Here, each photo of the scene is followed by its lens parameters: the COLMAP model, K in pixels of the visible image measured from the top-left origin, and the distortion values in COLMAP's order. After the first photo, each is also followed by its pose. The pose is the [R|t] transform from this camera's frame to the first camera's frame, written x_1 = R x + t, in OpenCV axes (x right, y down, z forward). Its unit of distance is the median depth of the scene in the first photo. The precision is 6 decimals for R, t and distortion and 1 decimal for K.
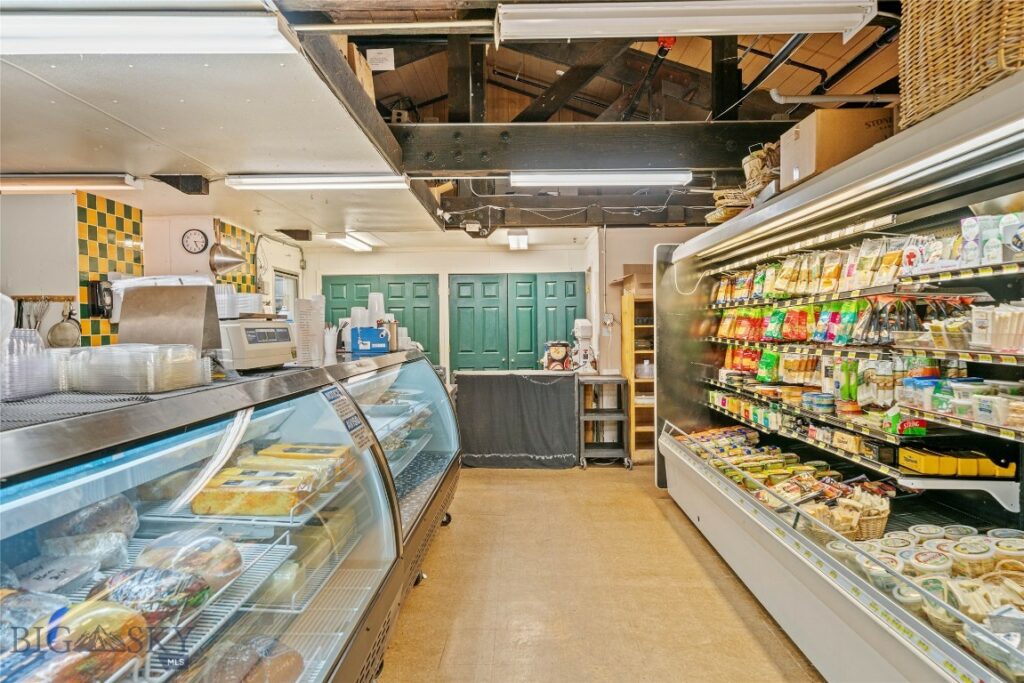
lens RADIAL K [[655.1, 0, 510.4], [0, 655.1, 339.0], [0, 0, 1]] dist [-0.000091, -0.000028]
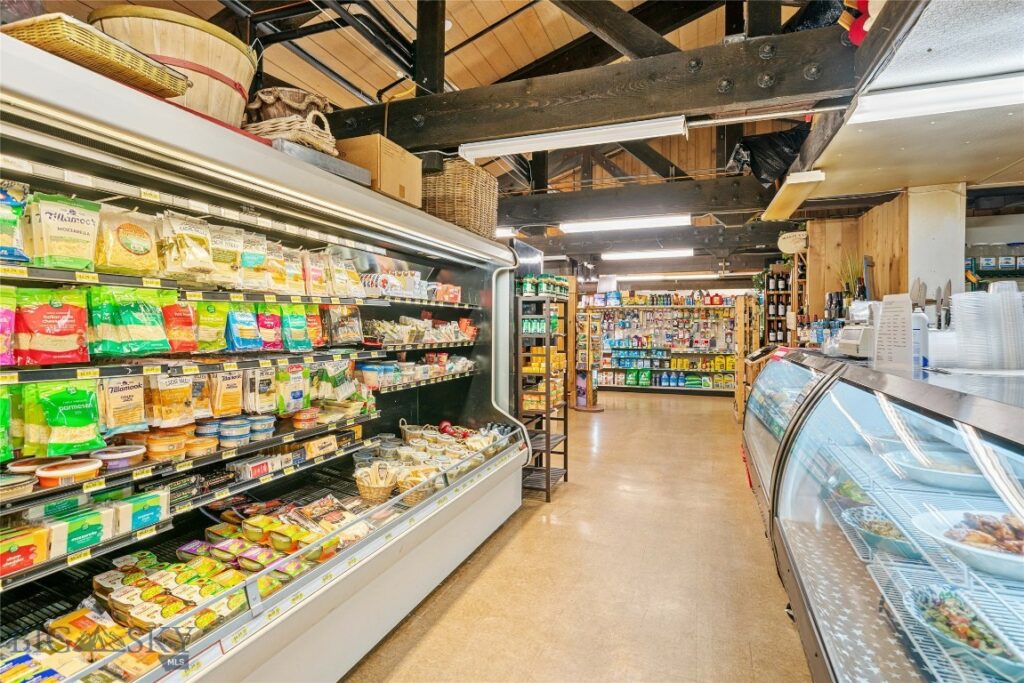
lens RADIAL K [[501.9, 0, 513.0], [0, 501.9, 333.0], [0, 0, 1]] dist [0.001963, 0.000040]
pose [[-0.942071, 0.004603, 0.335381, -0.020441], [0.013264, 0.999635, 0.023539, -0.032199], [-0.335150, 0.026624, -0.941788, 1.727974]]
